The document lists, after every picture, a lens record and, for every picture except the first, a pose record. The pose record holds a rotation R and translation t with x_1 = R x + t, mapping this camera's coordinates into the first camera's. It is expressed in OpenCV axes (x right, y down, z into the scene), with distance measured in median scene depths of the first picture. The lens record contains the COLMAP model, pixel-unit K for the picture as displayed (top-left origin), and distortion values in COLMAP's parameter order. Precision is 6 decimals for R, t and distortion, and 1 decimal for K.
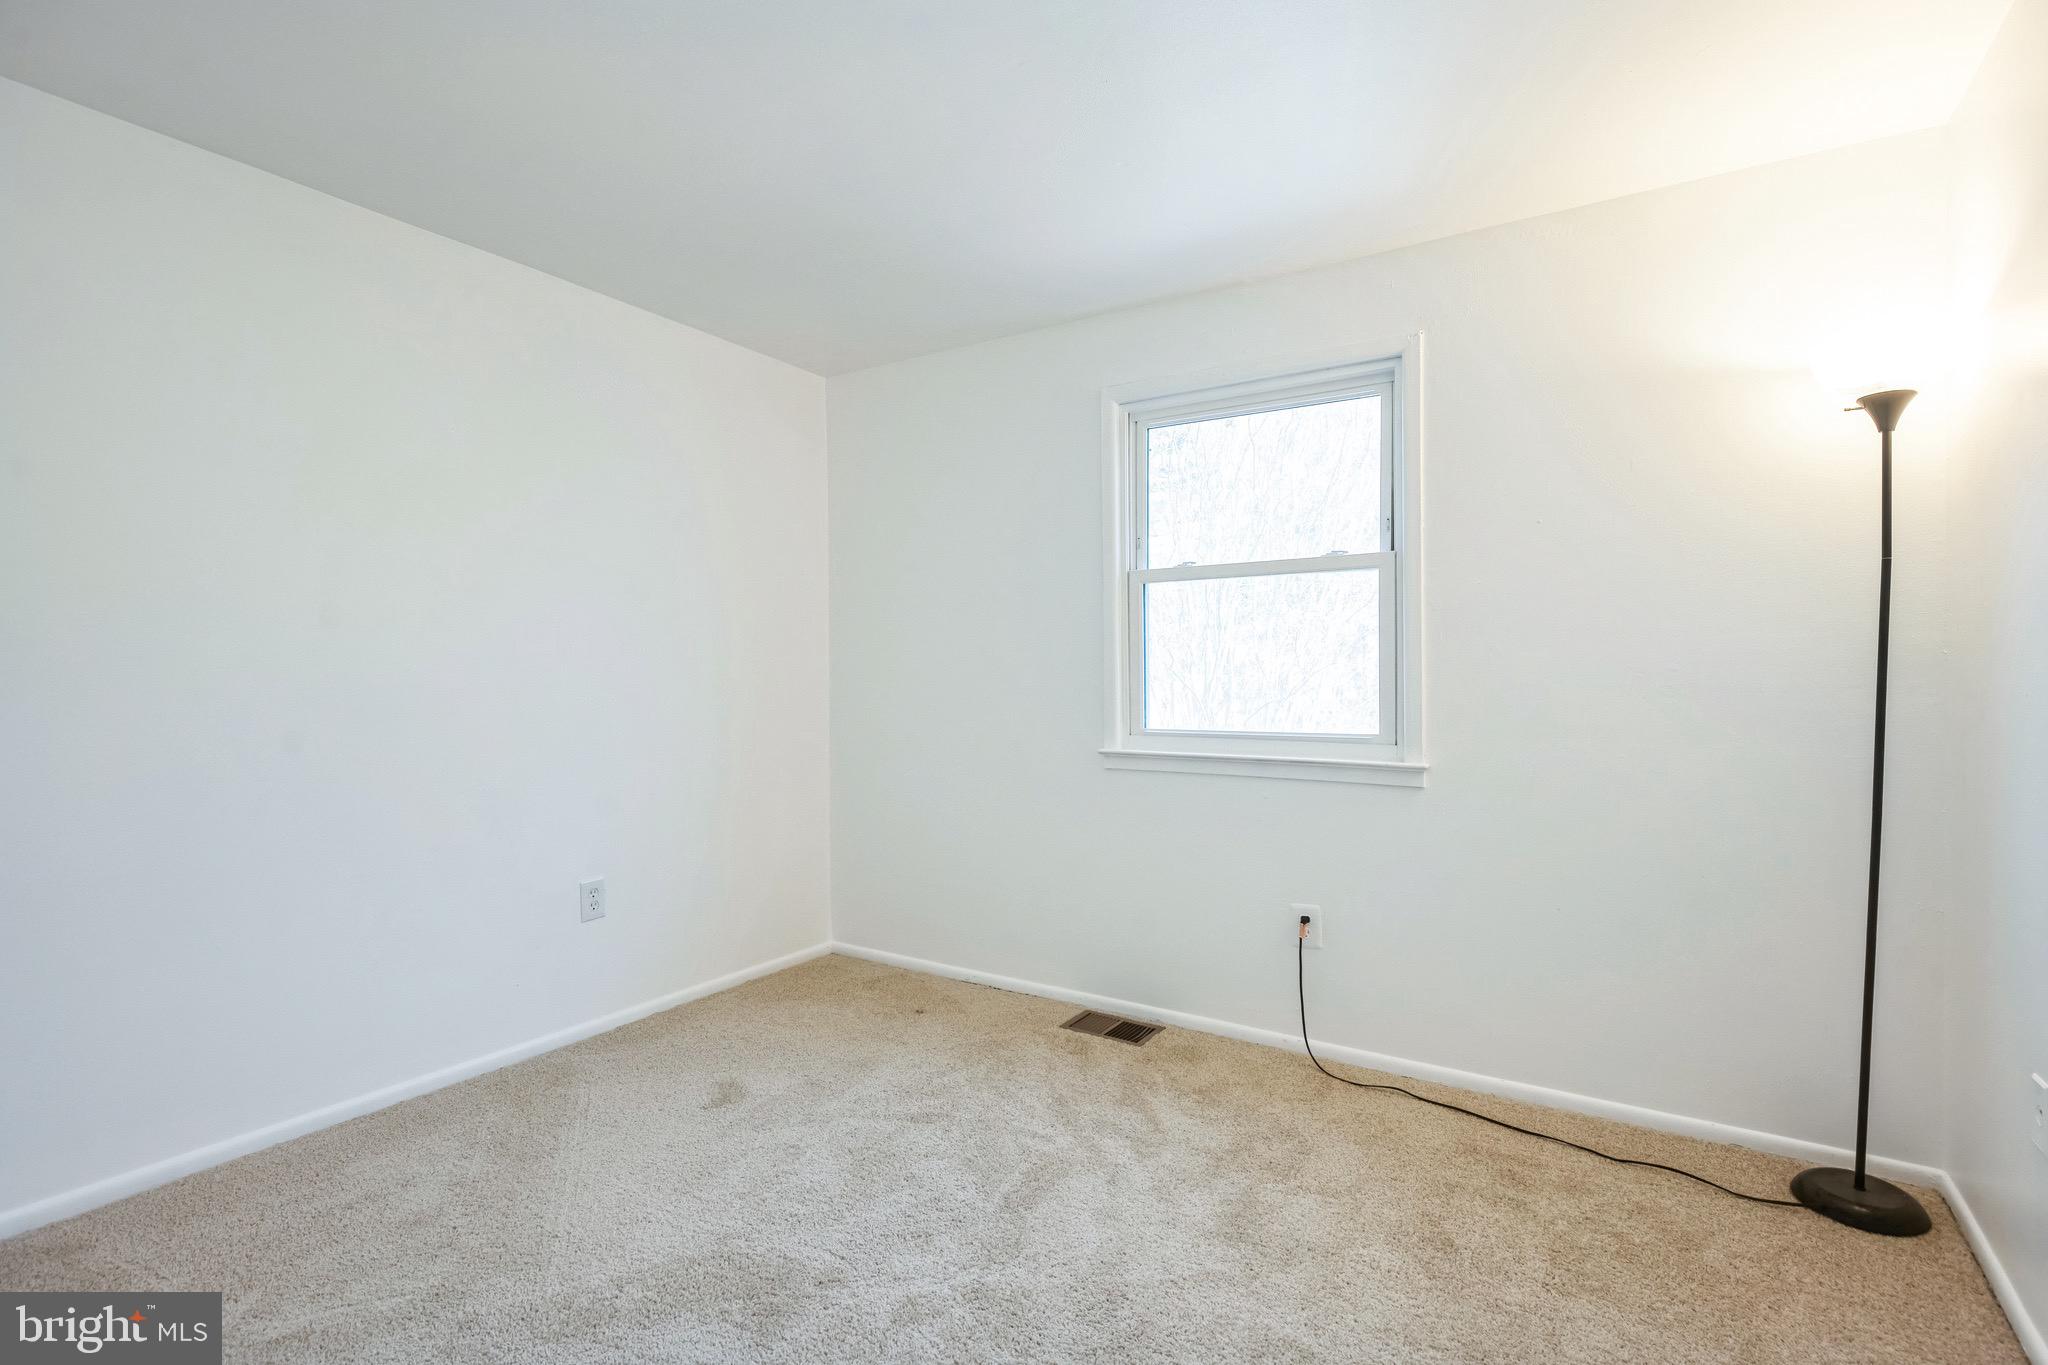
lens RADIAL K [[988.3, 0, 1036.4], [0, 988.3, 687.0], [0, 0, 1]] dist [0.032889, -0.008249]
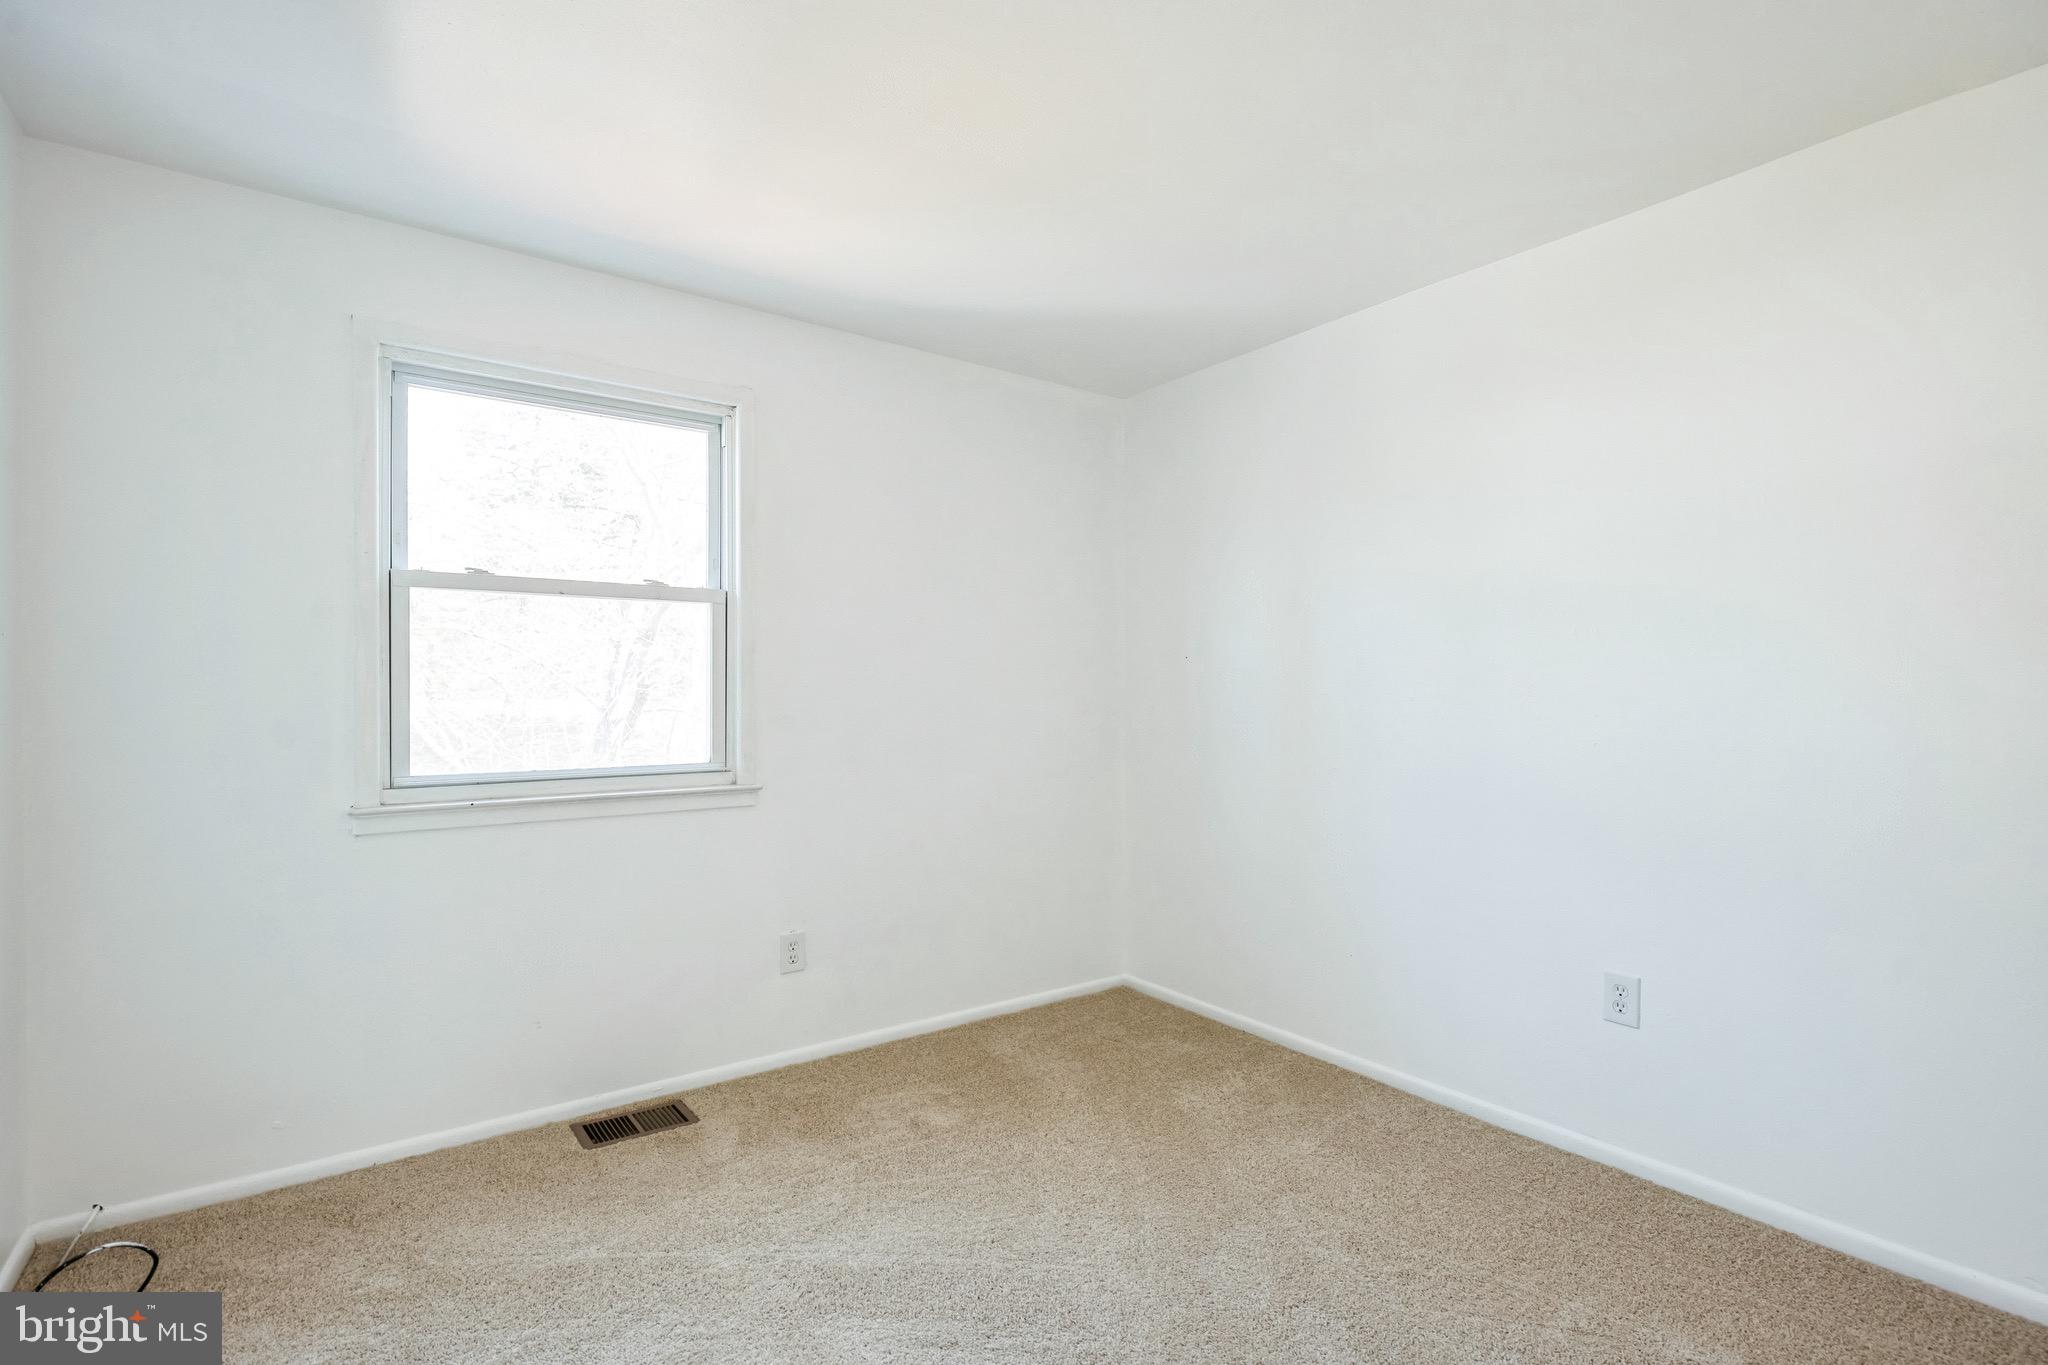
lens RADIAL K [[988.3, 0, 1036.4], [0, 988.3, 687.0], [0, 0, 1]] dist [0.032889, -0.008249]
pose [[0.359100, 0.015677, 0.933168, -0.490913], [0.011342, 0.999712, -0.021159, -0.005576], [-0.933230, 0.018183, 0.358818, 0.299527]]
